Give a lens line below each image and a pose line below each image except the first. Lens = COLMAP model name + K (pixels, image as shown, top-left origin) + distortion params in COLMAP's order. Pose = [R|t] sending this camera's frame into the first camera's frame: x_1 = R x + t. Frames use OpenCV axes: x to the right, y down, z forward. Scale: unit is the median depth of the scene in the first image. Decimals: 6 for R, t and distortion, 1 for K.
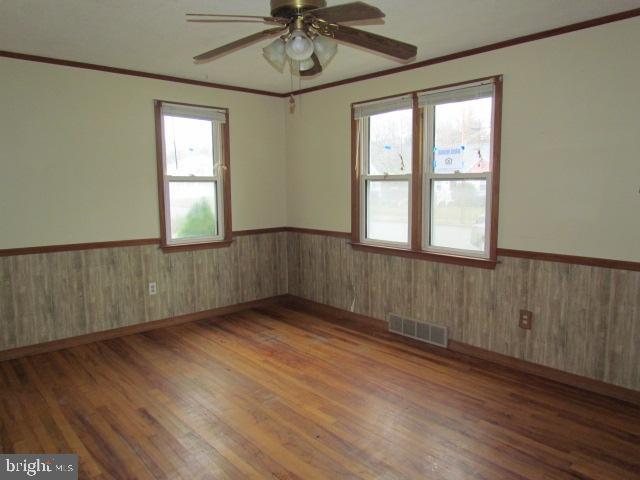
lens RADIAL K [[465.5, 0, 320.0], [0, 465.5, 240.0], [0, 0, 1]] dist [-0.001531, -0.001151]
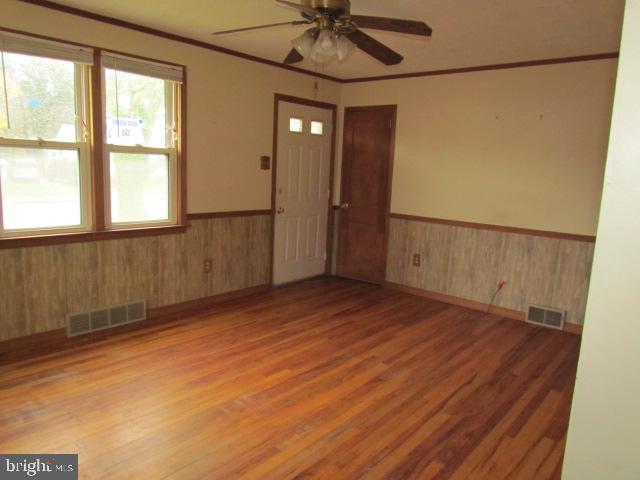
lens RADIAL K [[465.5, 0, 320.0], [0, 465.5, 240.0], [0, 0, 1]] dist [-0.001531, -0.001151]
pose [[-0.140942, -0.157811, 0.977359, -0.776508], [0.068604, 0.983284, 0.168661, -0.087698], [-0.987638, 0.090822, -0.127760, 0.759103]]
